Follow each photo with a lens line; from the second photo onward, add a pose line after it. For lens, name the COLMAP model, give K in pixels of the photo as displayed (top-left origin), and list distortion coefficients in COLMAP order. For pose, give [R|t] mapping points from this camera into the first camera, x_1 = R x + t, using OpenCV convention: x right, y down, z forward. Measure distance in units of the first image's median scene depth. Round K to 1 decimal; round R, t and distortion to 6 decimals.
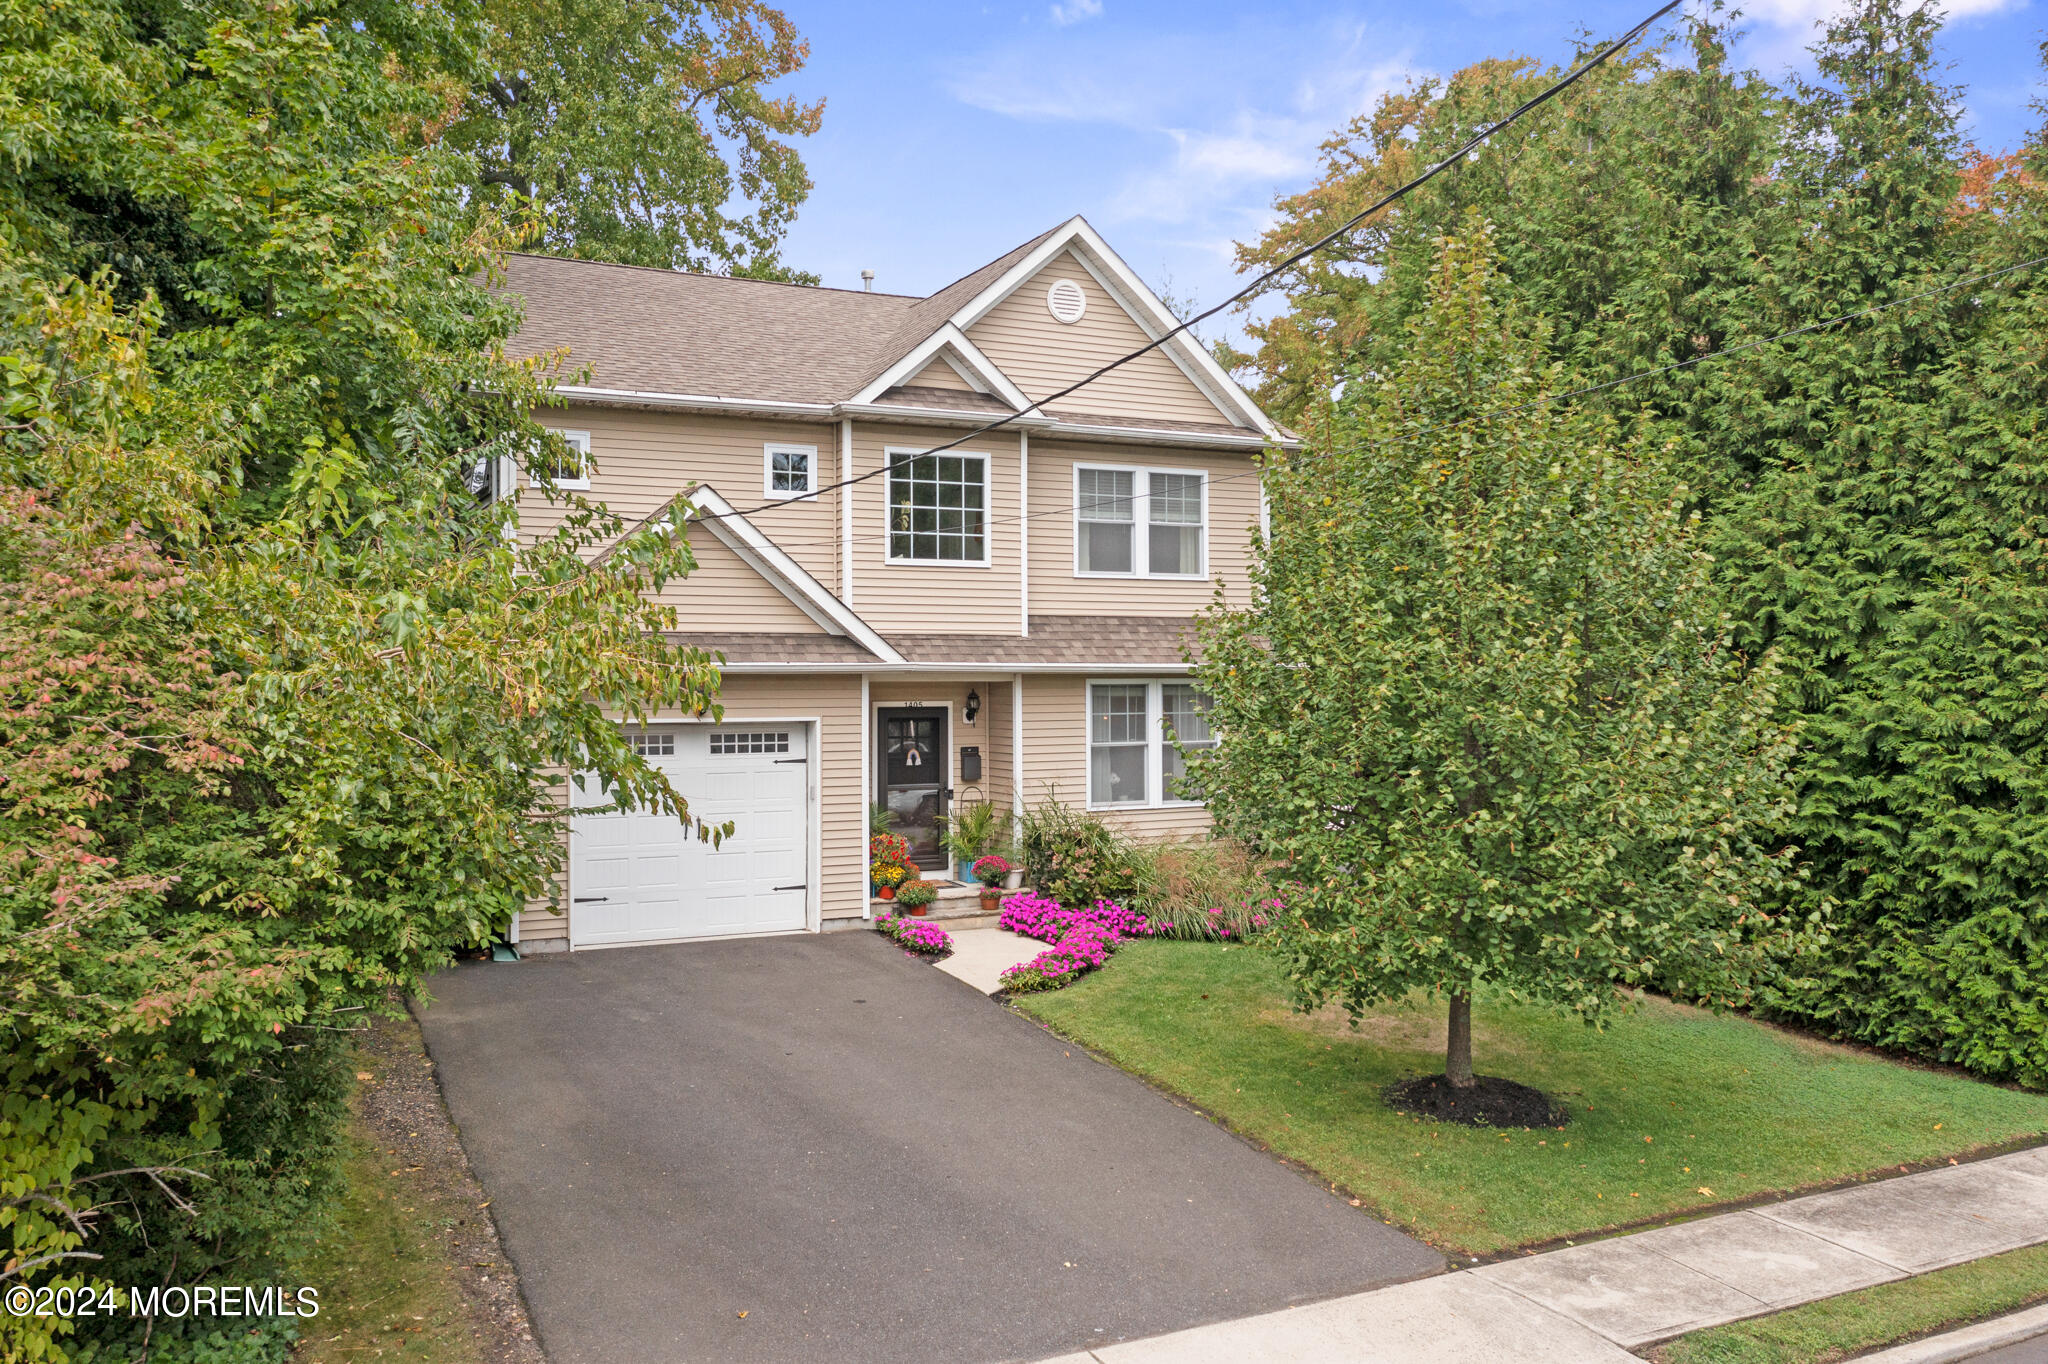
lens RADIAL K [[1626.4, 0, 1022.9], [0, 1626.4, 683.7], [0, 0, 1]] dist [-0.012943, -0.007536]
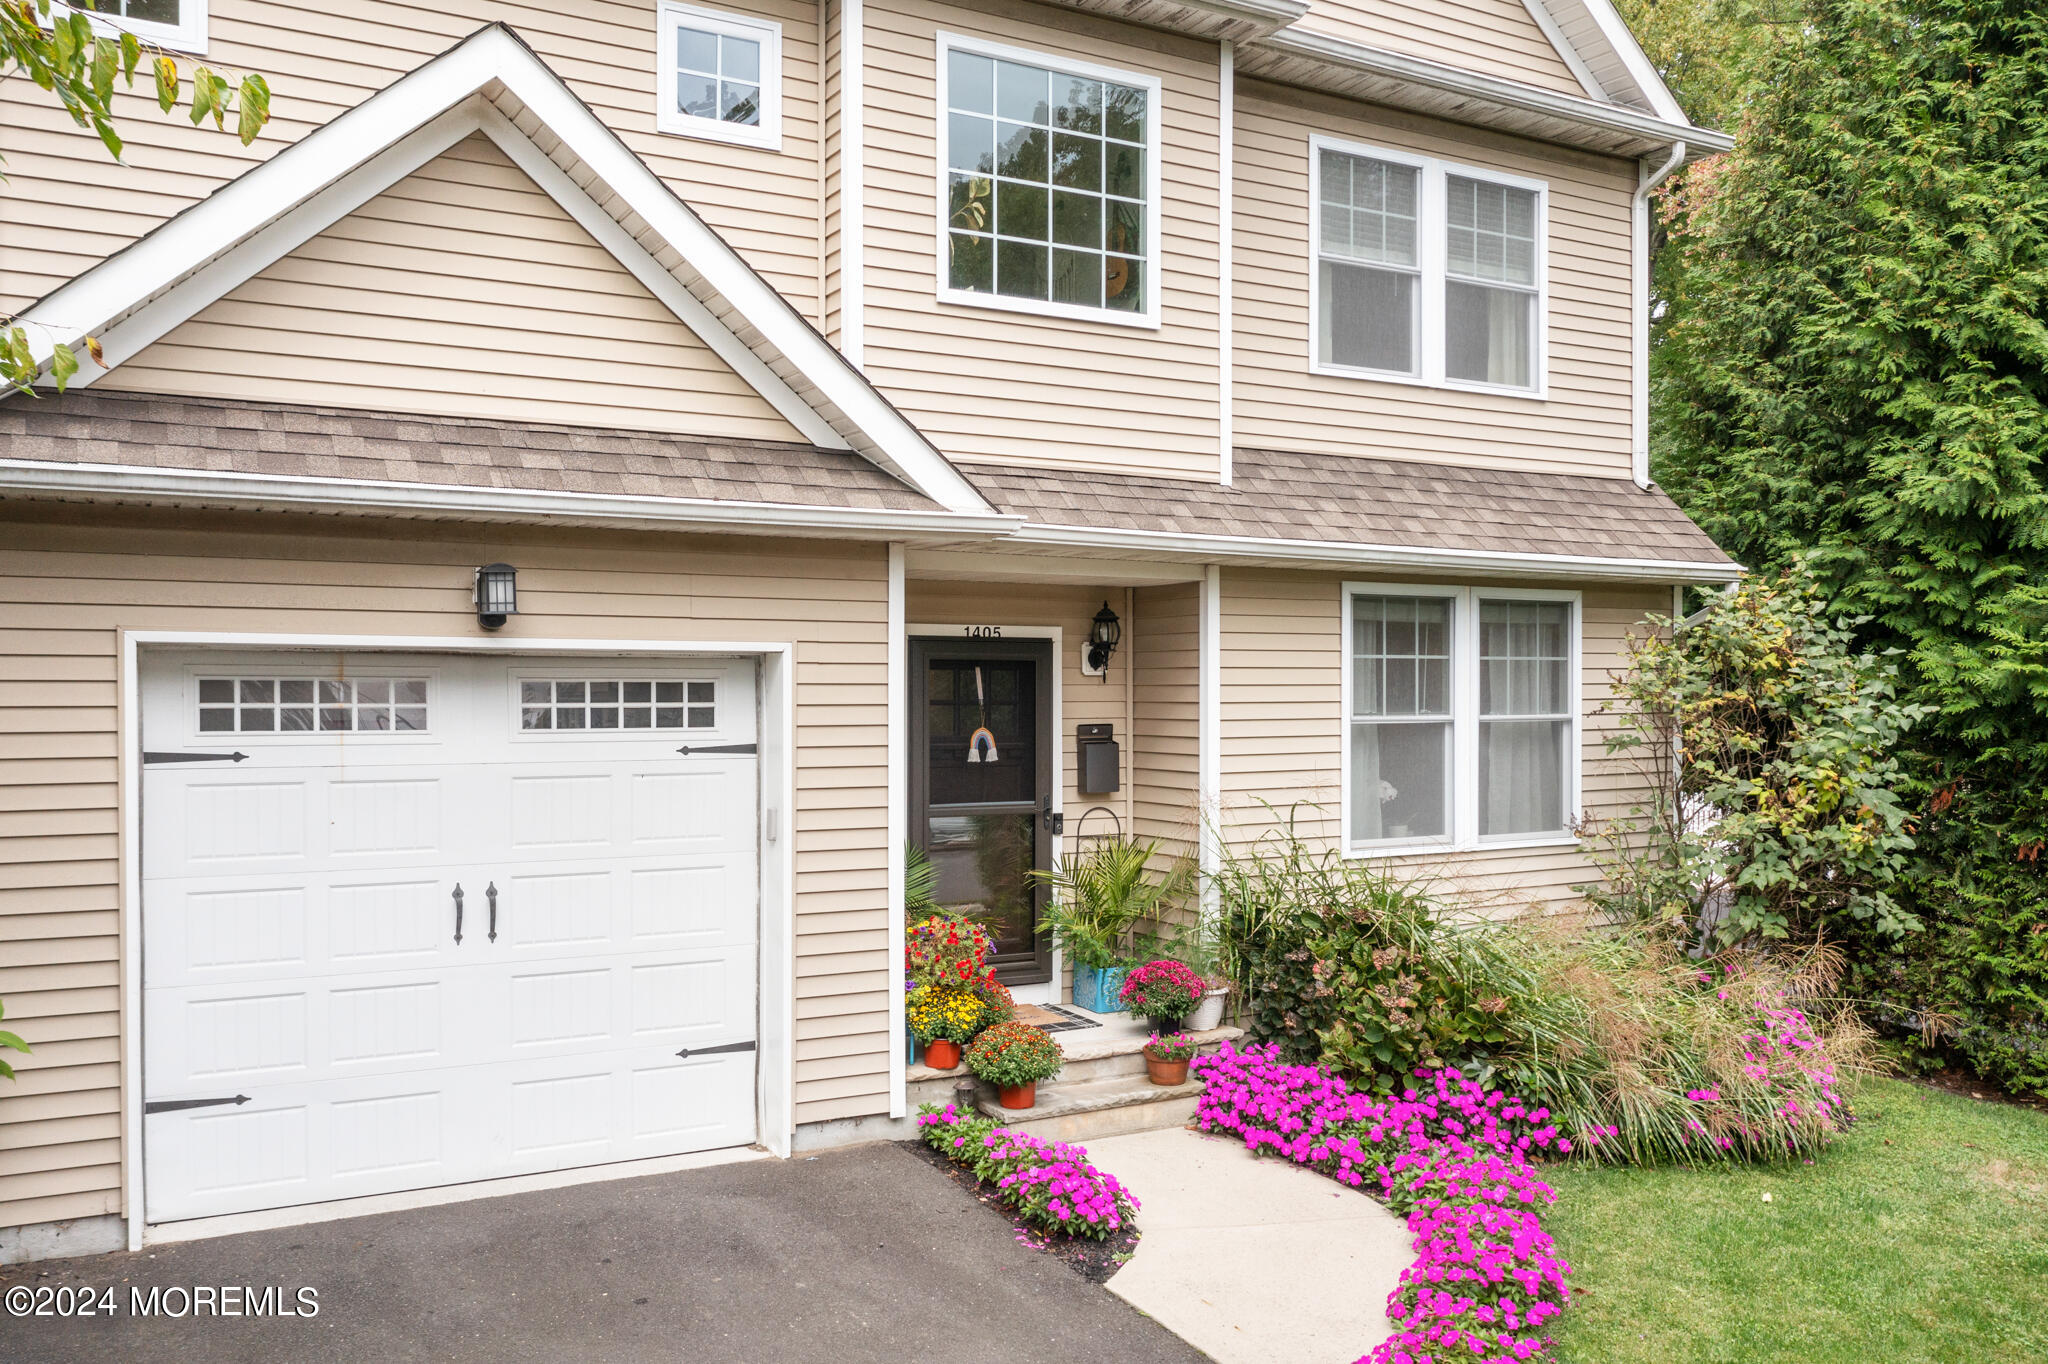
lens RADIAL K [[1667.5, 0, 1027.2], [0, 1667.5, 718.5], [0, 0, 1]] dist [-0.013451, -0.005592]
pose [[0.998772, 0.002788, 0.049469, -0.080193], [-0.003527, 0.999883, 0.014851, 0.031256], [-0.049422, -0.015007, 0.998665, 0.534543]]
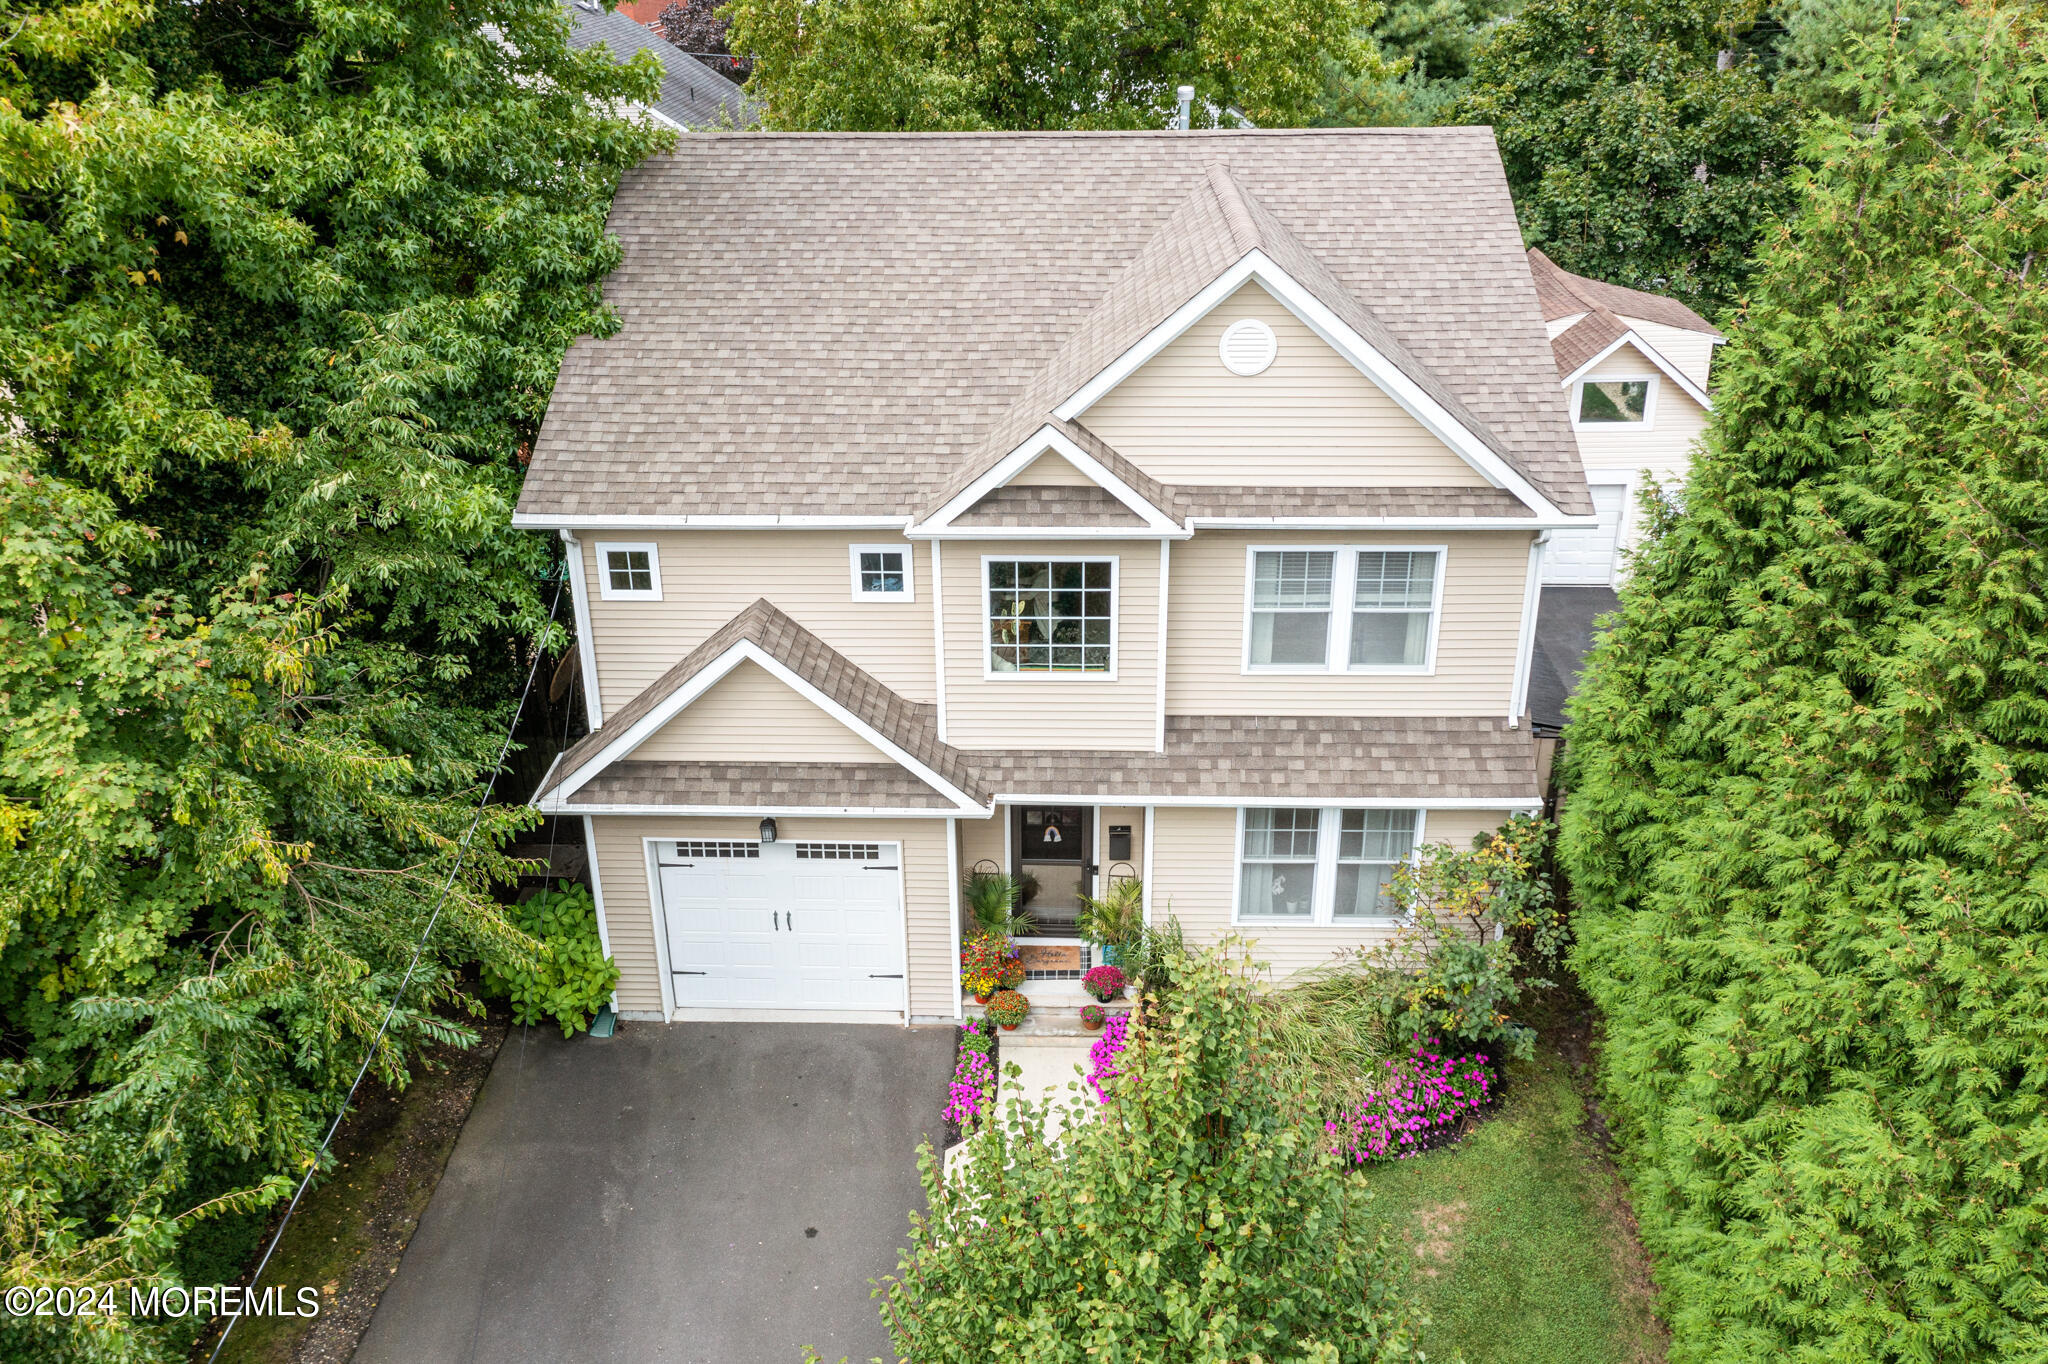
lens RADIAL K [[1626.4, 0, 1022.9], [0, 1626.4, 683.7], [0, 0, 1]] dist [-0.012943, -0.007536]
pose [[0.878474, 0.200387, -0.433738, 0.308579], [0.005075, 0.903835, 0.427851, -0.437065], [0.477763, -0.378057, 0.792979, 0.300699]]
